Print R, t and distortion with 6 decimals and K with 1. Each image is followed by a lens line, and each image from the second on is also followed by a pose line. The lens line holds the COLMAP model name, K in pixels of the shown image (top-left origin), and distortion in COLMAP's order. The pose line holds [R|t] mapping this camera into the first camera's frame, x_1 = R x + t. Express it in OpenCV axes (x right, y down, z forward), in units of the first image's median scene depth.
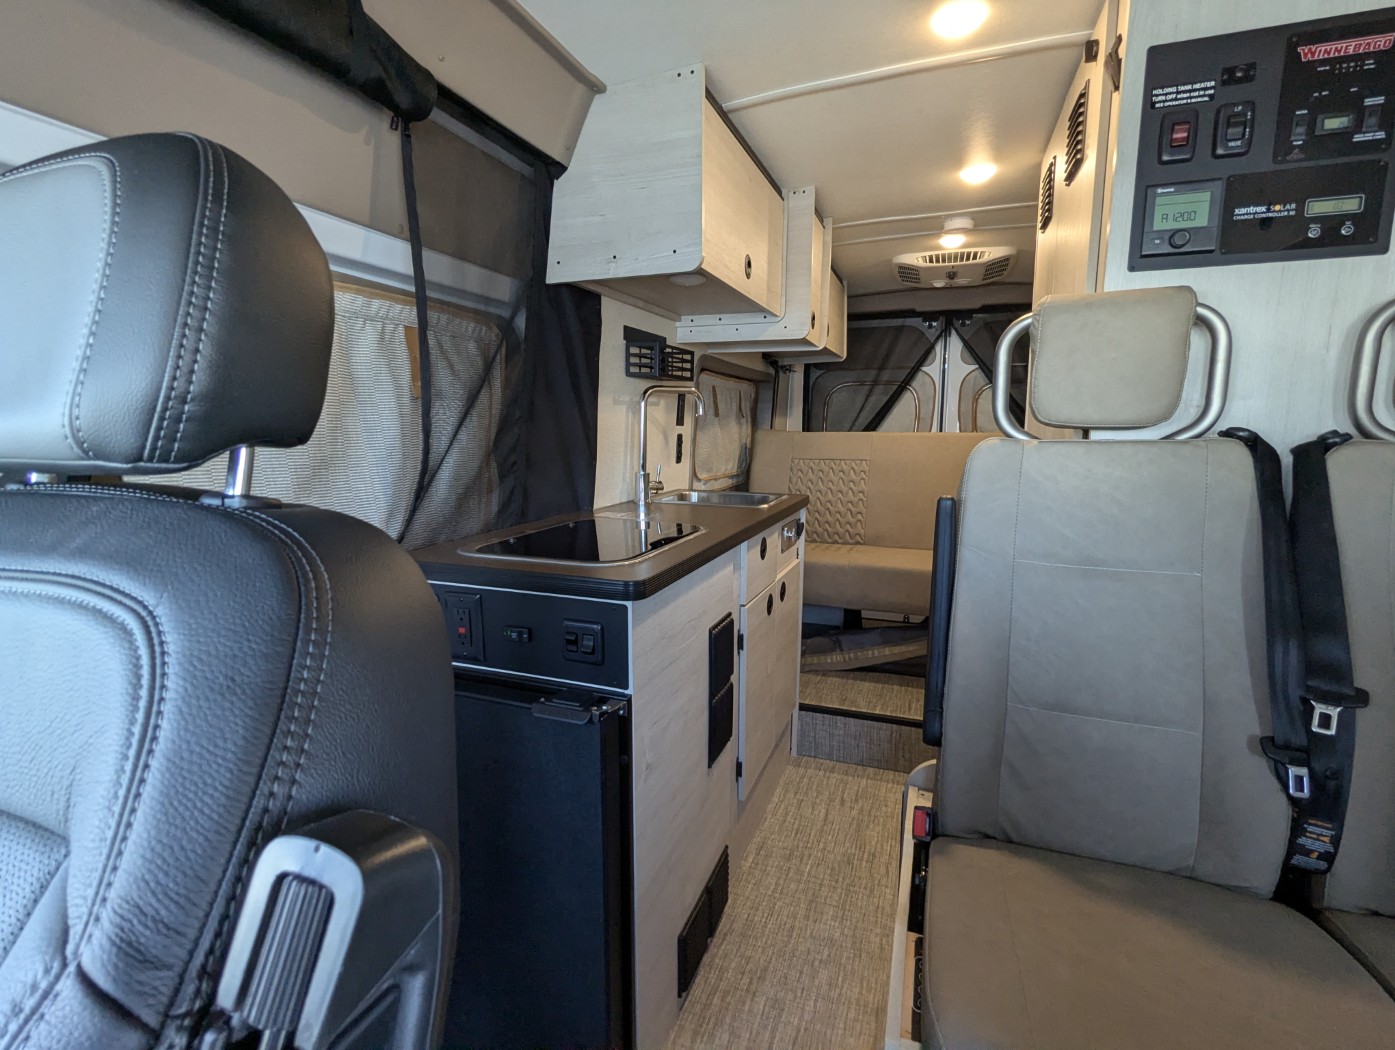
lens RADIAL K [[657.4, 0, 697.5], [0, 657.4, 525.0], [0, 0, 1]] dist [-0.000182, 0.001369]
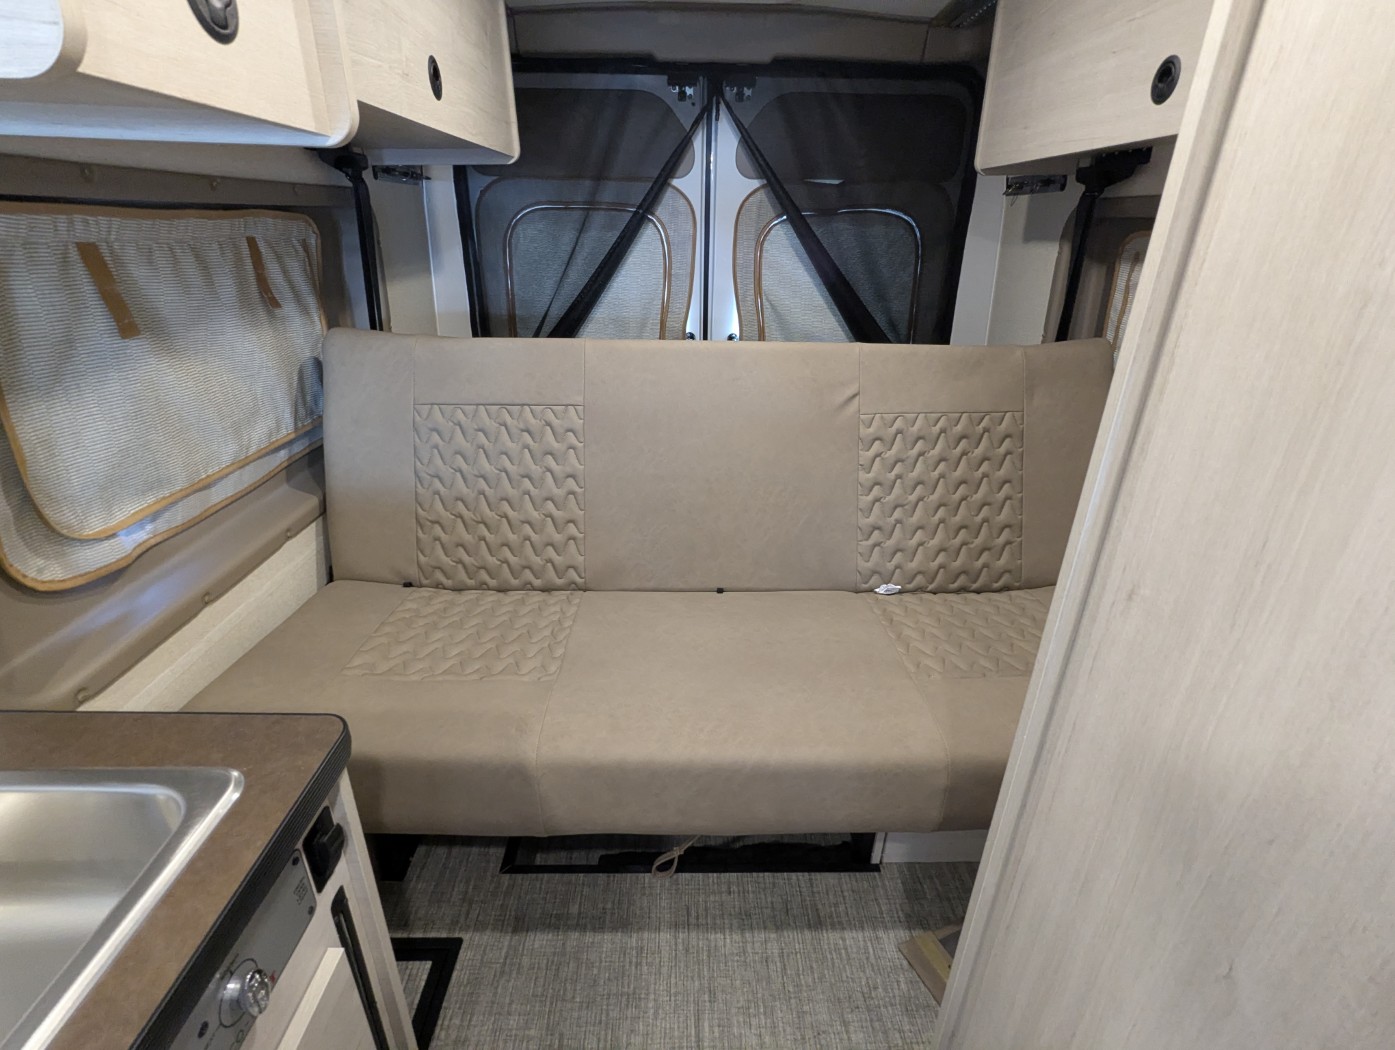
lens RADIAL K [[664.4, 0, 698.3], [0, 664.4, 528.1], [0, 0, 1]] dist [-0.000958, 0.000889]
pose [[0.930236, -0.138362, 0.339879, 0.341836], [0.037804, 0.957399, 0.286283, -0.306469], [-0.365010, -0.253462, 0.895837, 1.078354]]
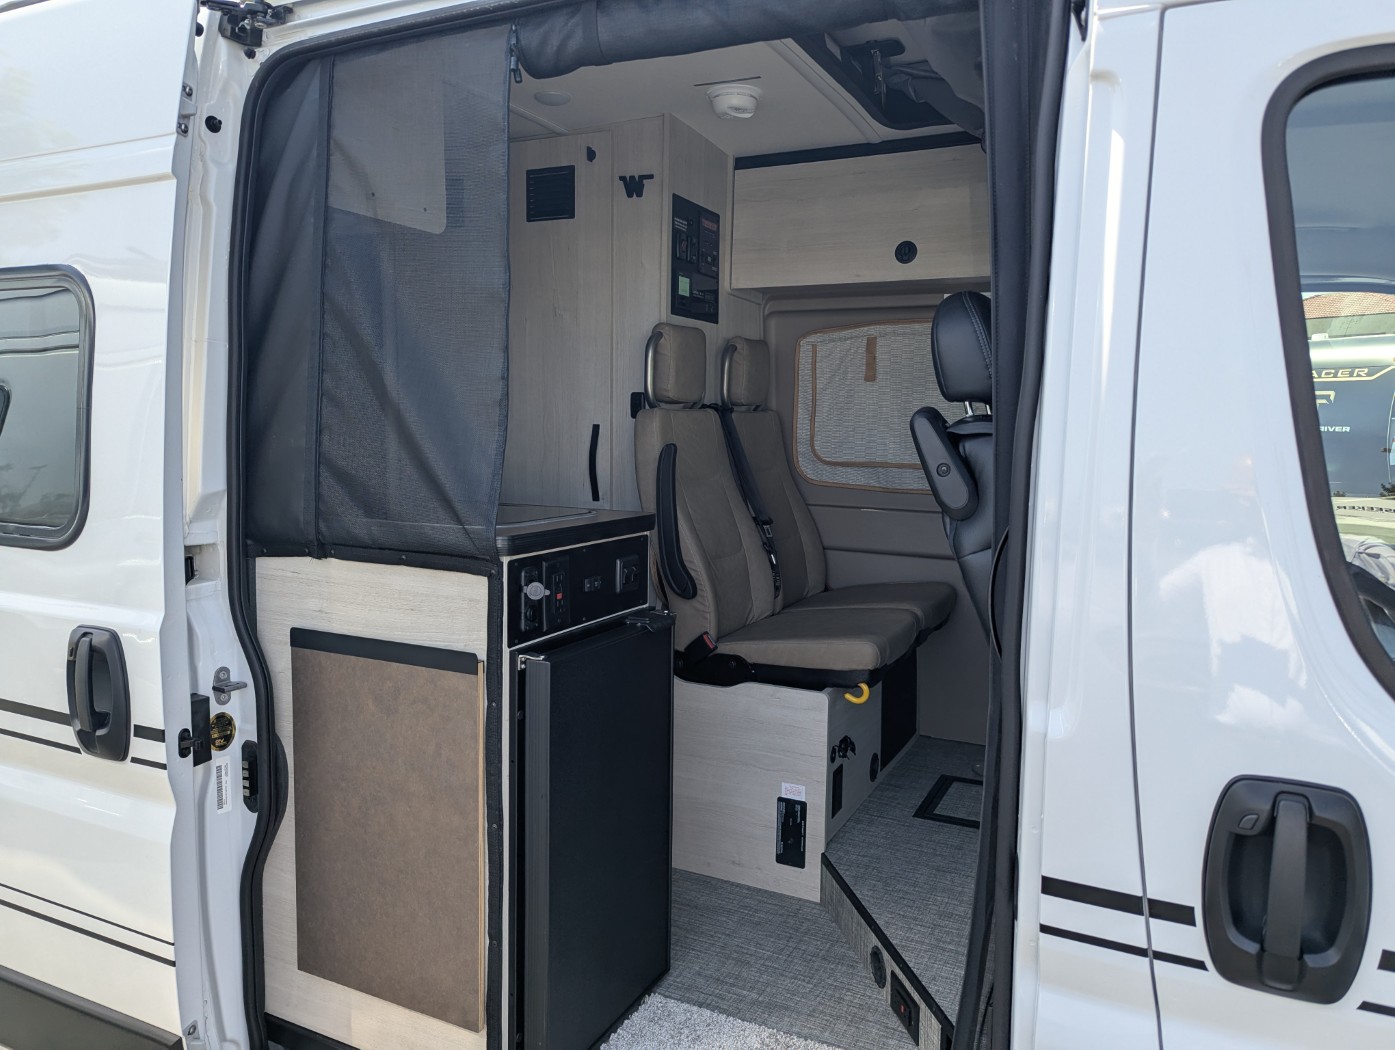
lens RADIAL K [[984.4, 0, 692.1], [0, 984.4, 519.4], [0, 0, 1]] dist [0.052256, -0.043198]
pose [[0.110050, -0.099461, 0.988937, -1.371740], [0.137601, 0.986924, 0.083946, -0.037418], [-0.984355, 0.126840, 0.122296, 0.470023]]
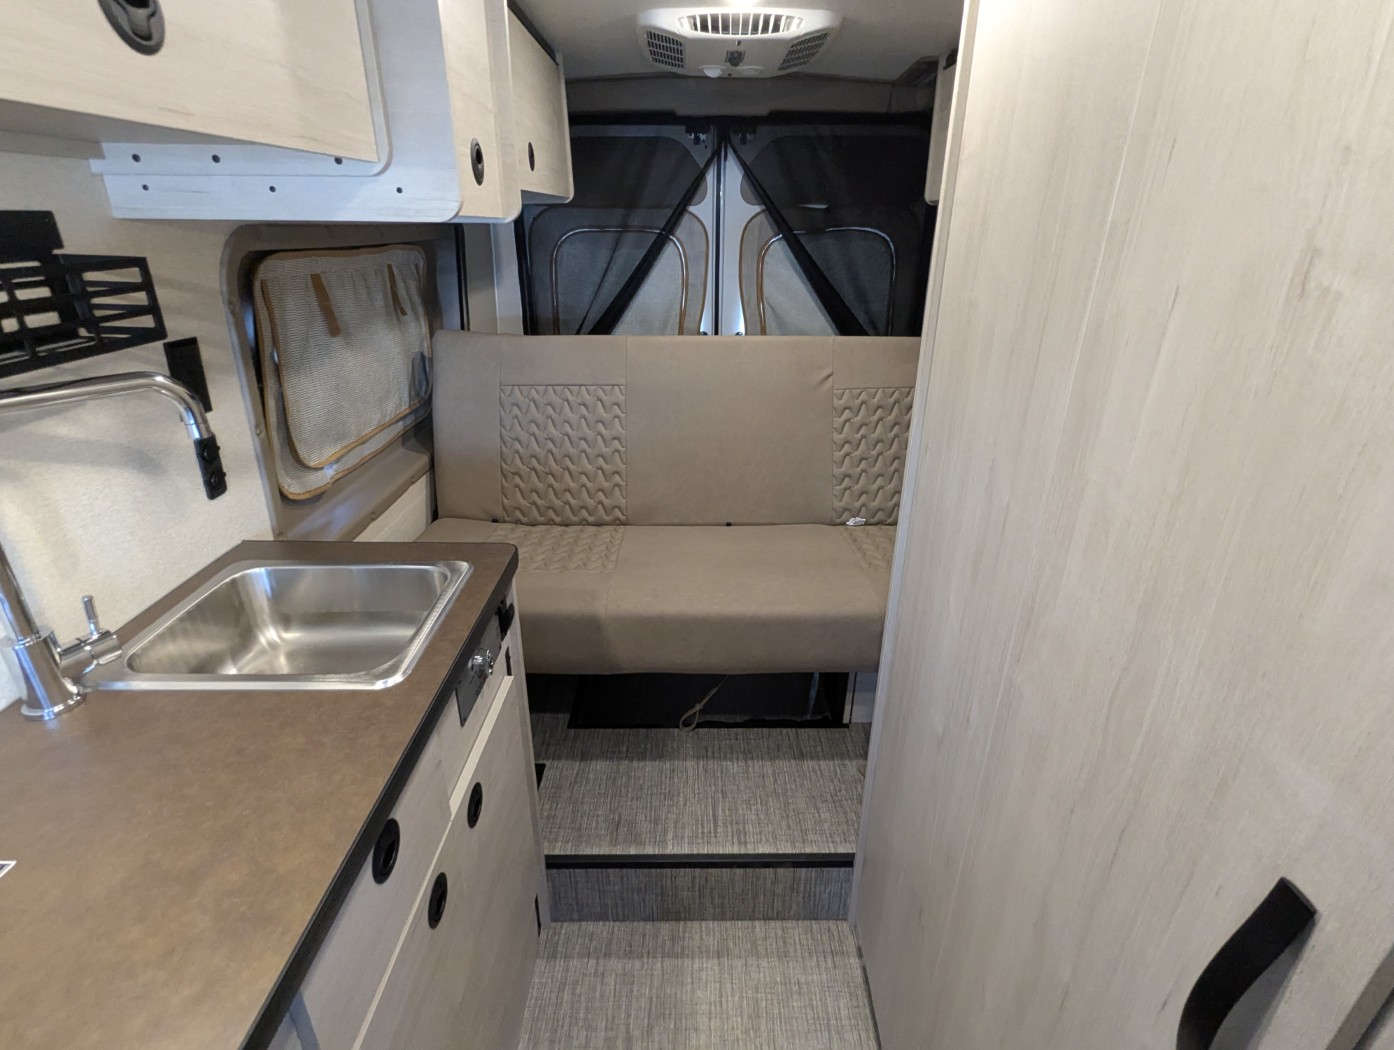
lens RADIAL K [[677.5, 0, 695.3], [0, 677.5, 528.8], [0, 0, 1]] dist [0.001629, -0.000889]
pose [[0.936923, -0.140875, 0.319890, 0.202780], [0.049486, 0.959427, 0.277580, -0.298056], [-0.346015, -0.244241, 0.905881, 0.734874]]
